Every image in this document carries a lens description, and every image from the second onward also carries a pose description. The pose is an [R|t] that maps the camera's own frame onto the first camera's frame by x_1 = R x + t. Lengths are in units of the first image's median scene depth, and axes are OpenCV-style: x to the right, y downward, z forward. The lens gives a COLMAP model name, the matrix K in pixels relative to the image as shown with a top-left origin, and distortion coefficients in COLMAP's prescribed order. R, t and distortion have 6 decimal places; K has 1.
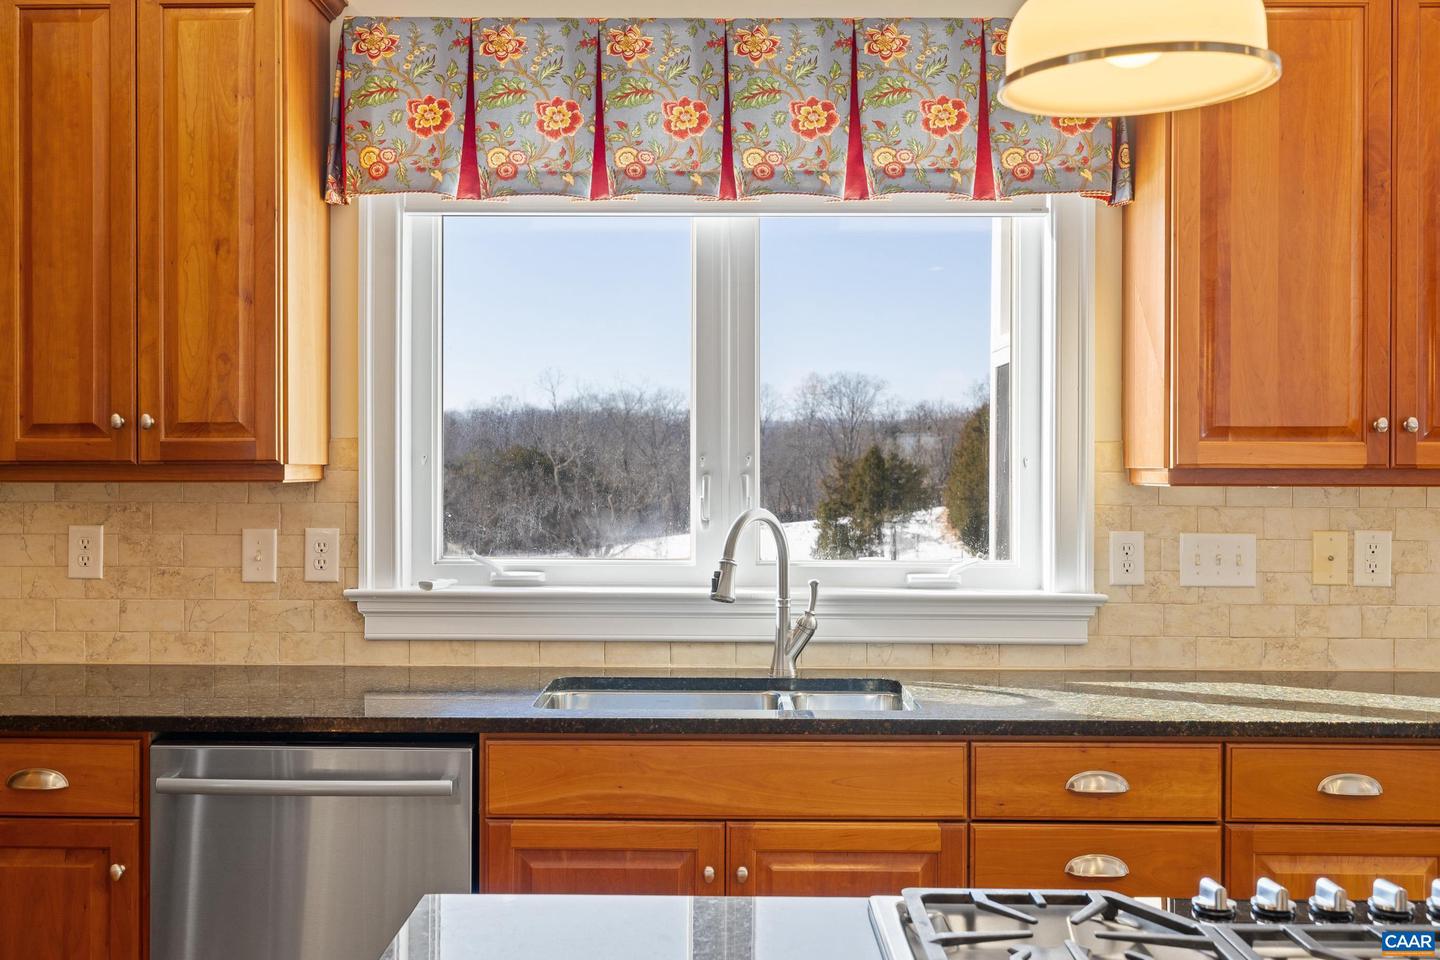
lens RADIAL K [[1374.4, 0, 719.6], [0, 1374.4, 477.7], [0, 0, 1]] dist [-0.004488, 0.000000]
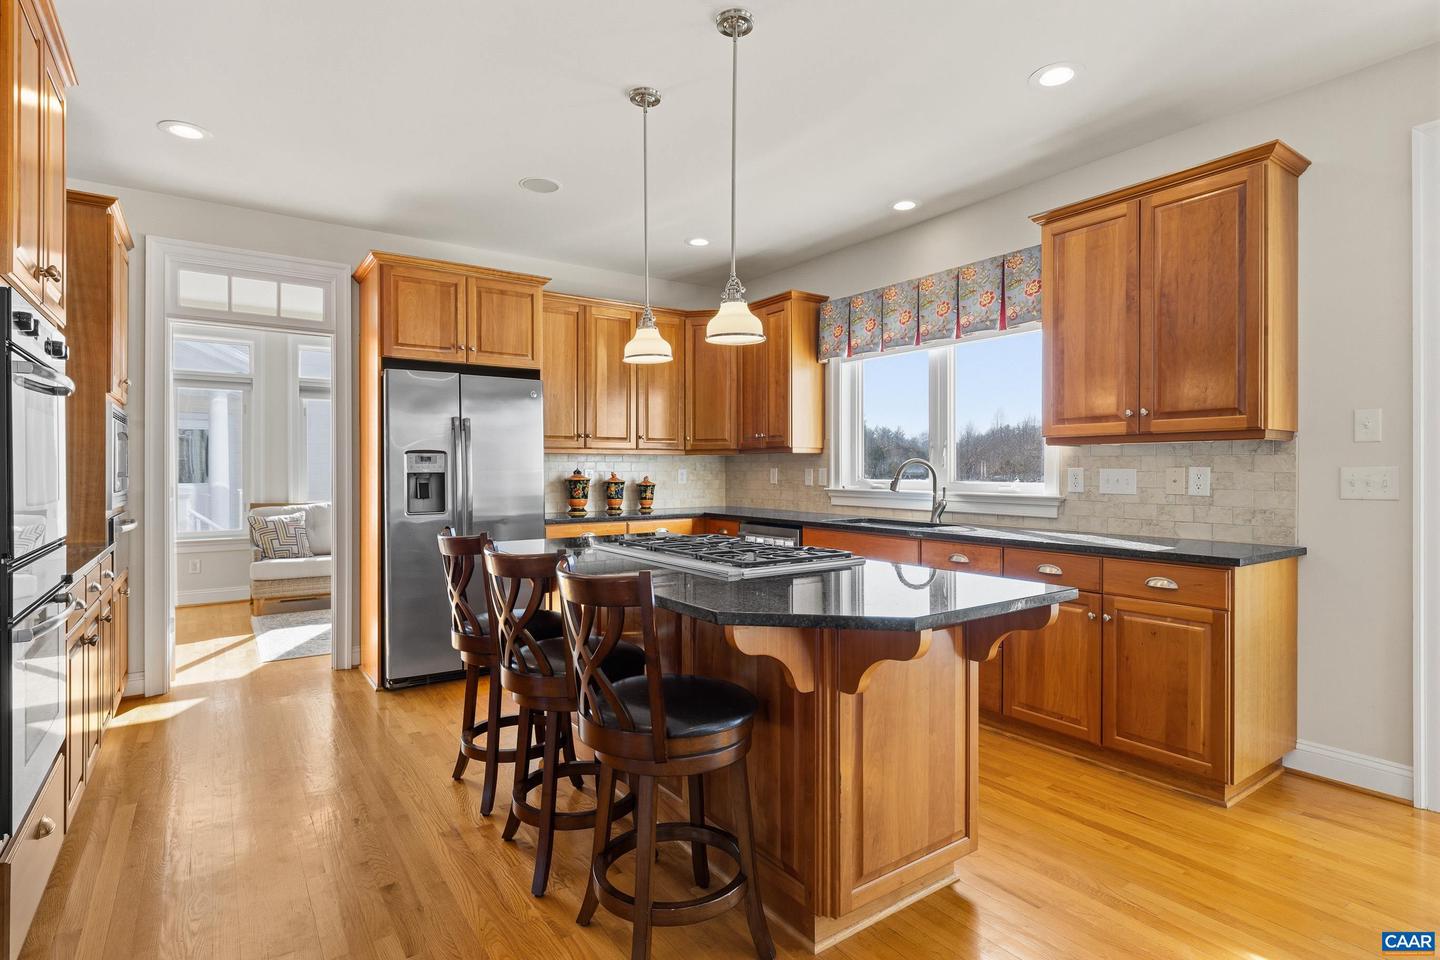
lens RADIAL K [[732.3, 0, 723.9], [0, 732.3, 472.2], [0, 0, 1]] dist [-0.003429, 0.001125]
pose [[0.583002, -0.000847, -0.812470, 0.920814], [-0.000037, 0.999999, -0.001069, 0.047060], [0.812471, 0.000654, 0.583001, -0.141163]]
